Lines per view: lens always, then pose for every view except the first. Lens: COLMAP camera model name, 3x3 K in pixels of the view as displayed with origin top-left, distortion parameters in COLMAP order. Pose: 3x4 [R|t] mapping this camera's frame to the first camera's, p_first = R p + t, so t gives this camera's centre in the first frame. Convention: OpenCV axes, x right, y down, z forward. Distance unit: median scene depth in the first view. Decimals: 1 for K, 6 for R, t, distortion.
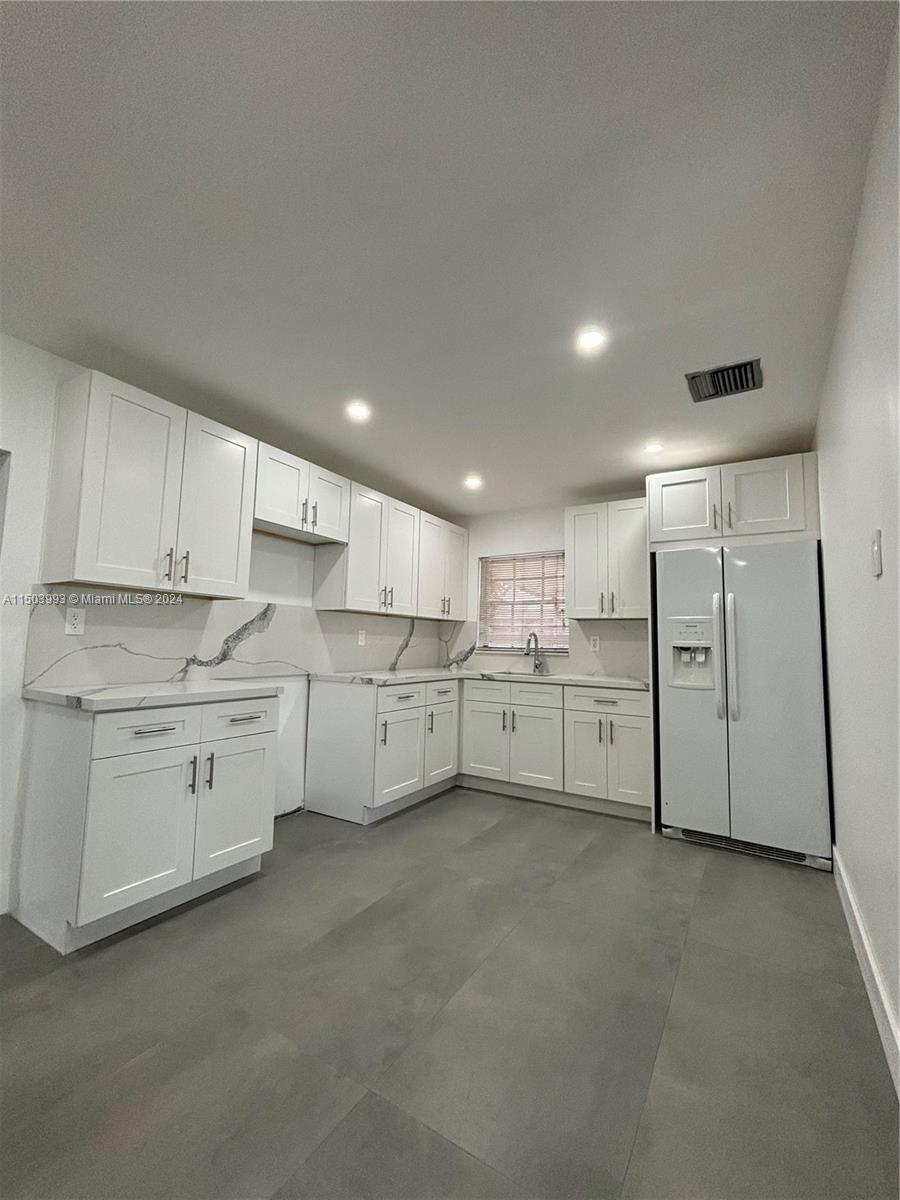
lens RADIAL K [[500.0, 0, 450.0], [0, 500.0, 600.0], [0, 0, 1]] dist [-0.000066, -0.000142]
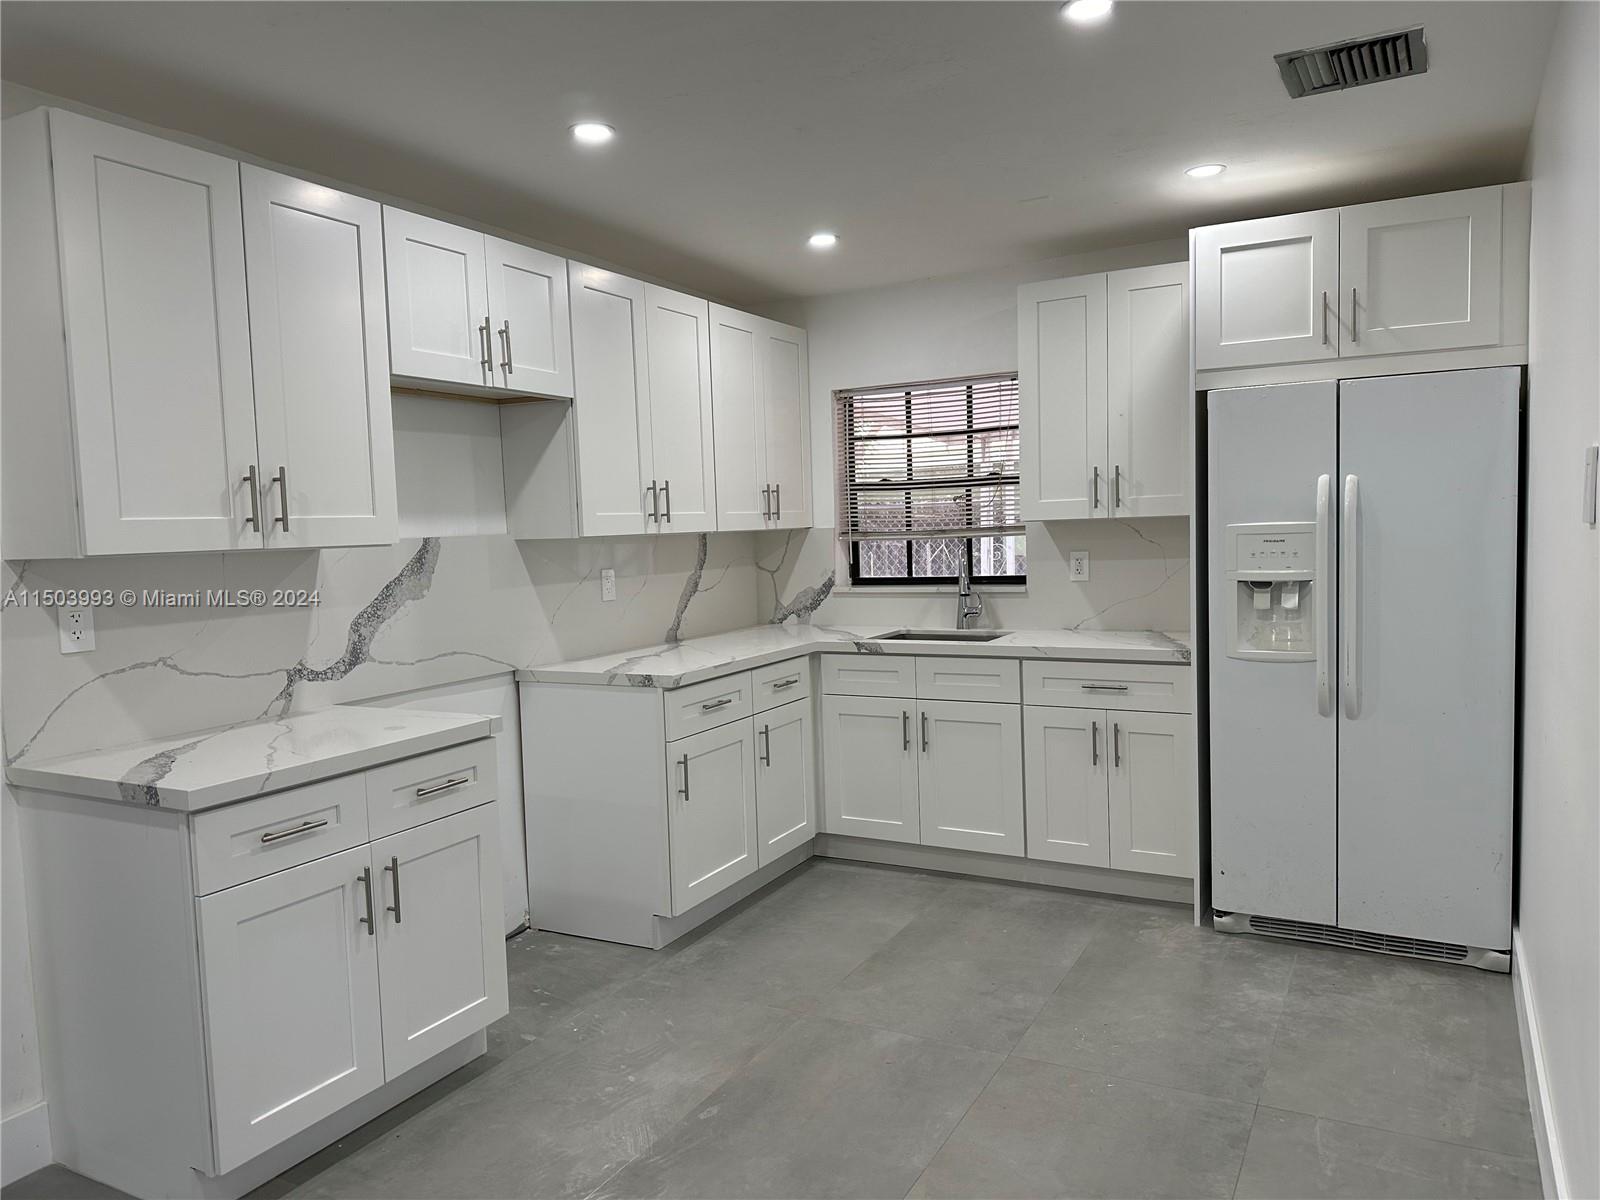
lens RADIAL K [[1131.1, 0, 790.4], [0, 1131.1, 603.1], [0, 0, 1]] dist [0.052960, -0.066880]
pose [[0.996902, -0.059775, 0.051126, -0.073956], [0.050451, 0.984595, 0.167417, -0.105176], [-0.060346, -0.164319, 0.984560, -0.128868]]
